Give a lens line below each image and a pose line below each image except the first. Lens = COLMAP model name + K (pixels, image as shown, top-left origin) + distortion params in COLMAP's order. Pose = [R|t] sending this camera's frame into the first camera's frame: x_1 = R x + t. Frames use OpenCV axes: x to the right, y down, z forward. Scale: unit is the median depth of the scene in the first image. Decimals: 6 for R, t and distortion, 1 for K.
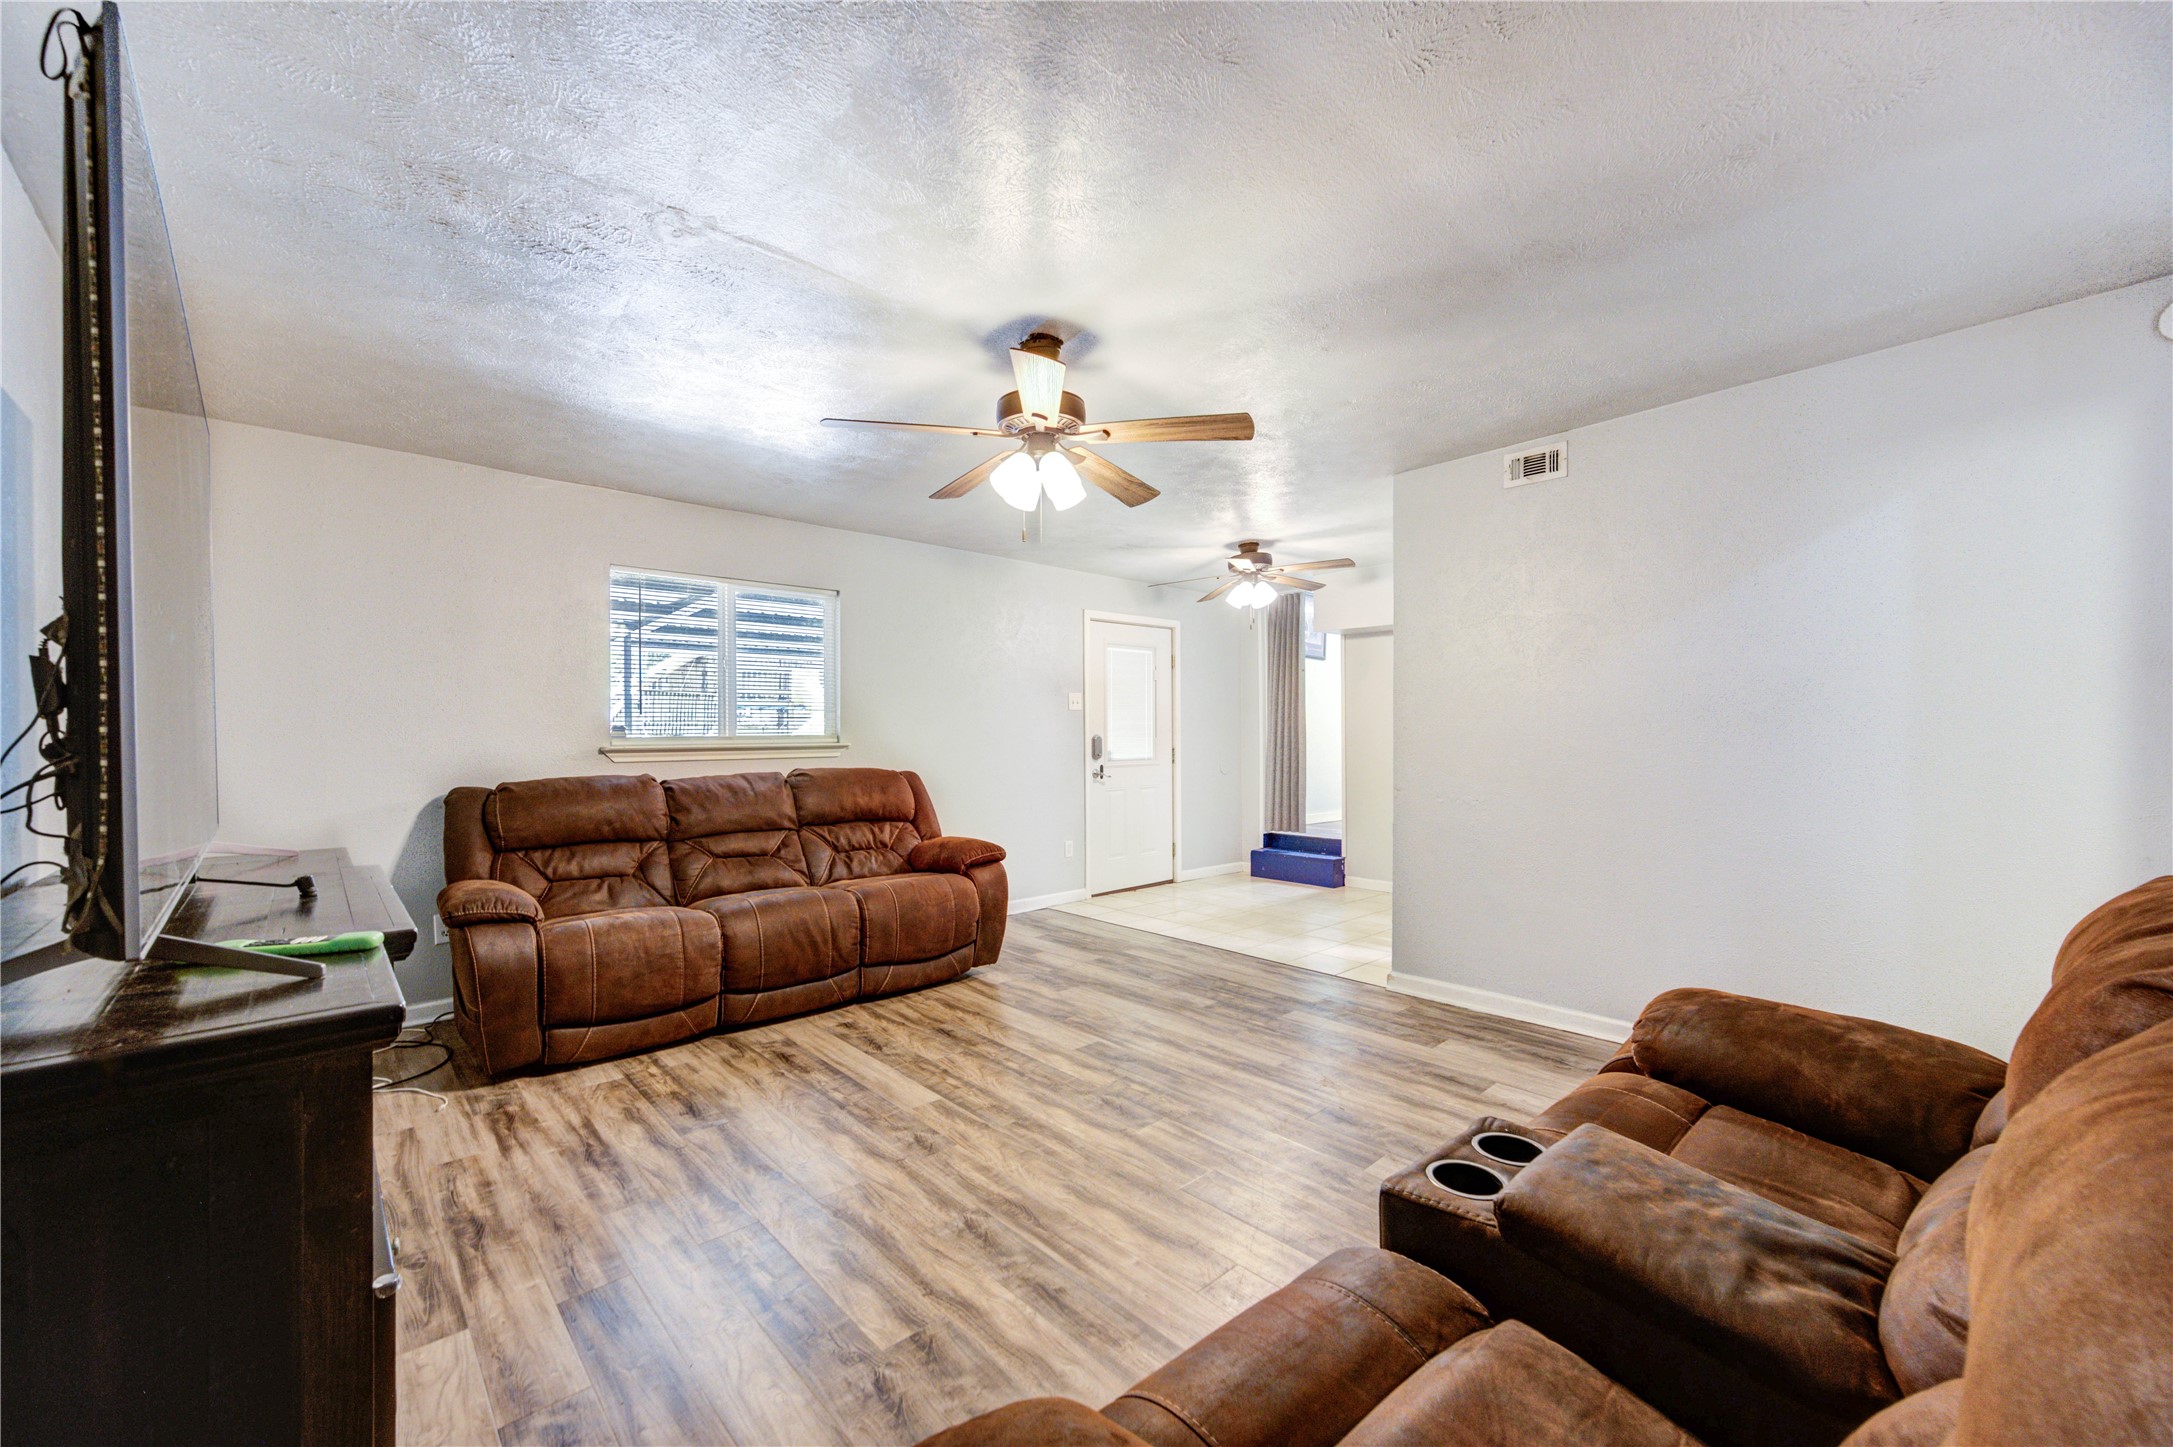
lens RADIAL K [[851.1, 0, 1092.1], [0, 851.1, 728.5], [0, 0, 1]] dist [0.004532, -0.001955]
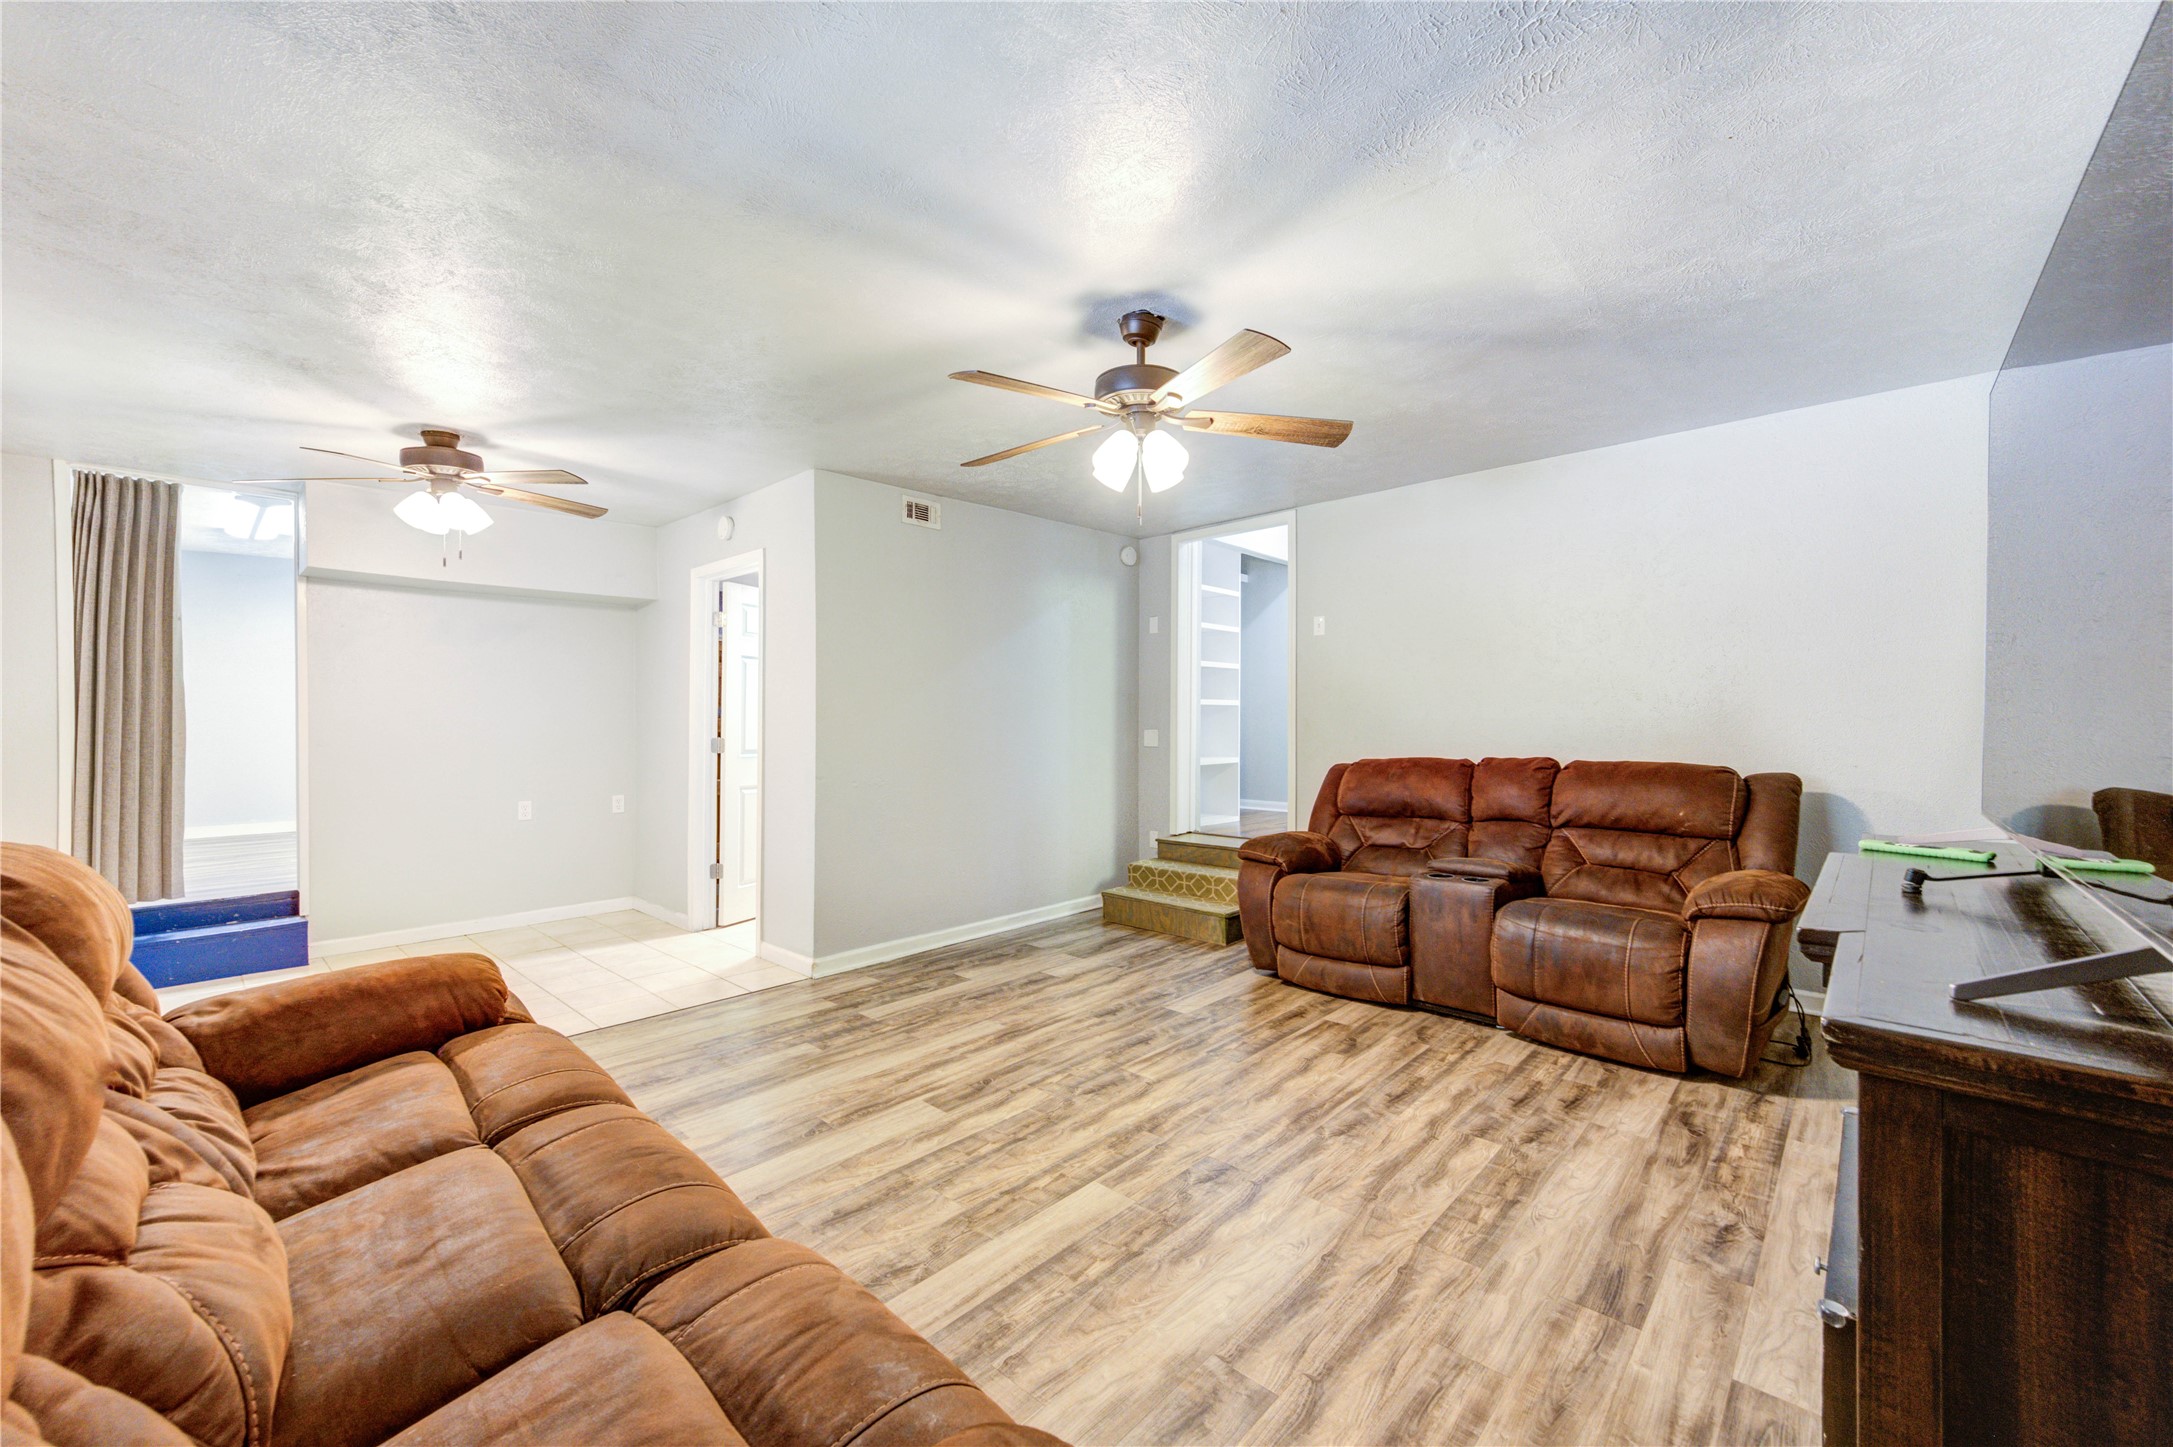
lens RADIAL K [[851.1, 0, 1092.3], [0, 851.1, 718.6], [0, 0, 1]] dist [0.004532, -0.001955]
pose [[-0.076879, 0.009566, 0.996995, -0.857159], [0.000576, 0.999954, -0.009550, 0.012310], [-0.997040, -0.000160, -0.076881, 0.944695]]
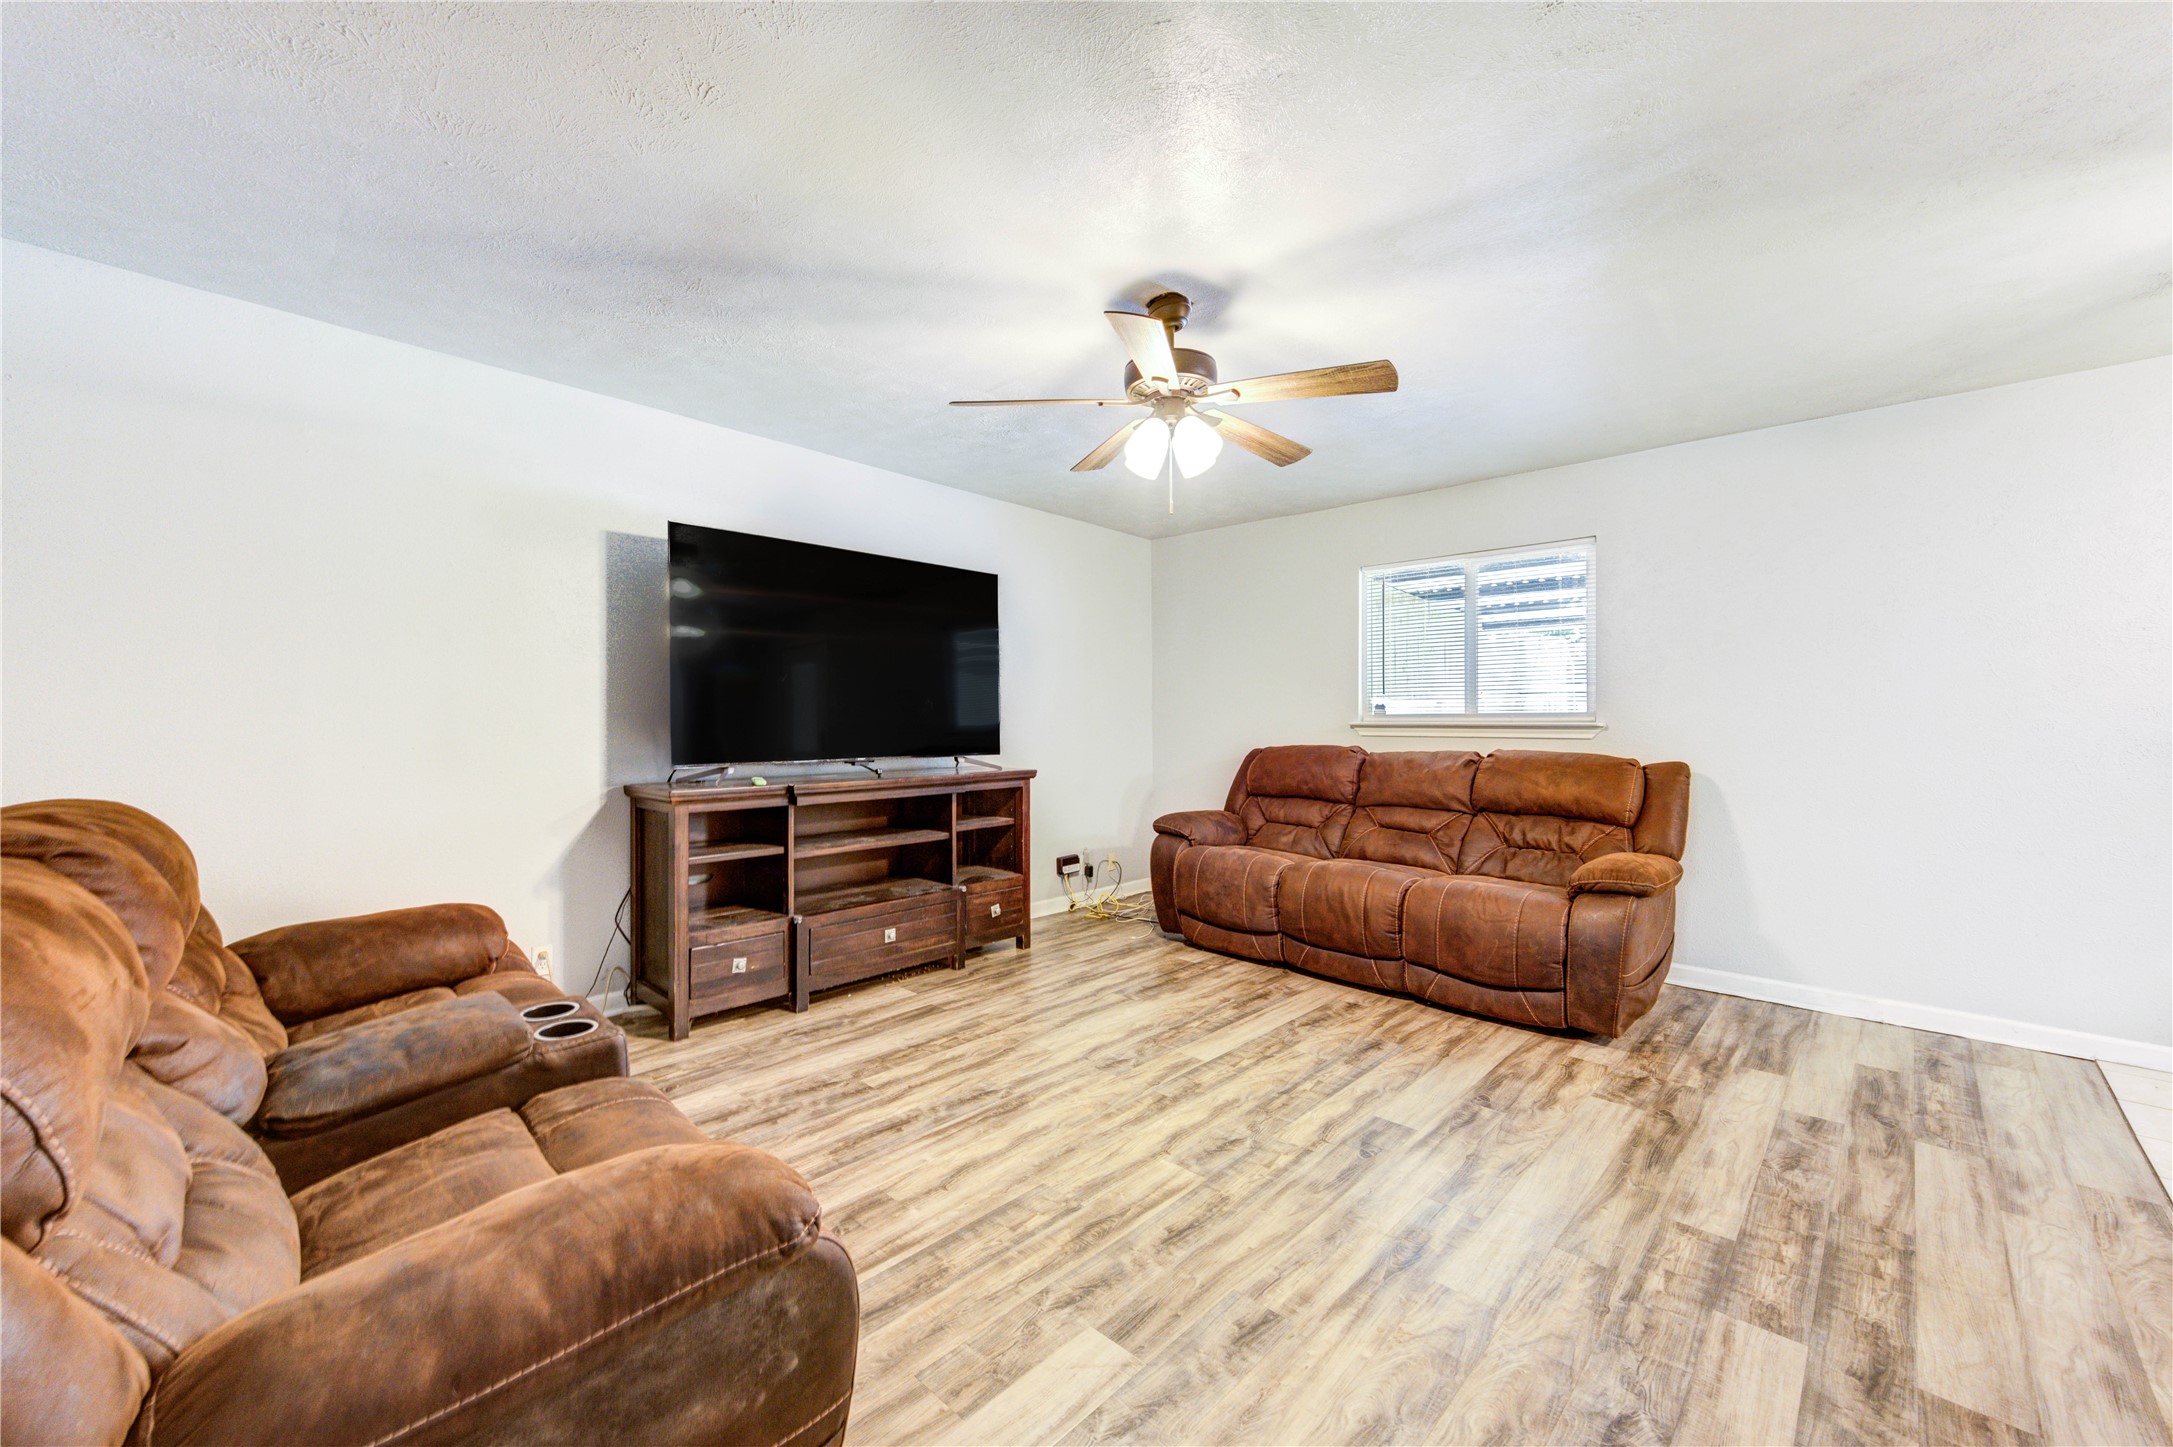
lens RADIAL K [[851.1, 0, 1094.9], [0, 851.1, 721.4], [0, 0, 1]] dist [0.004532, -0.001955]
pose [[0.064110, 0.010335, -0.997889, 0.753211], [0.004582, 0.999933, 0.010650, 0.006512], [0.997932, -0.005255, 0.064059, 0.710790]]
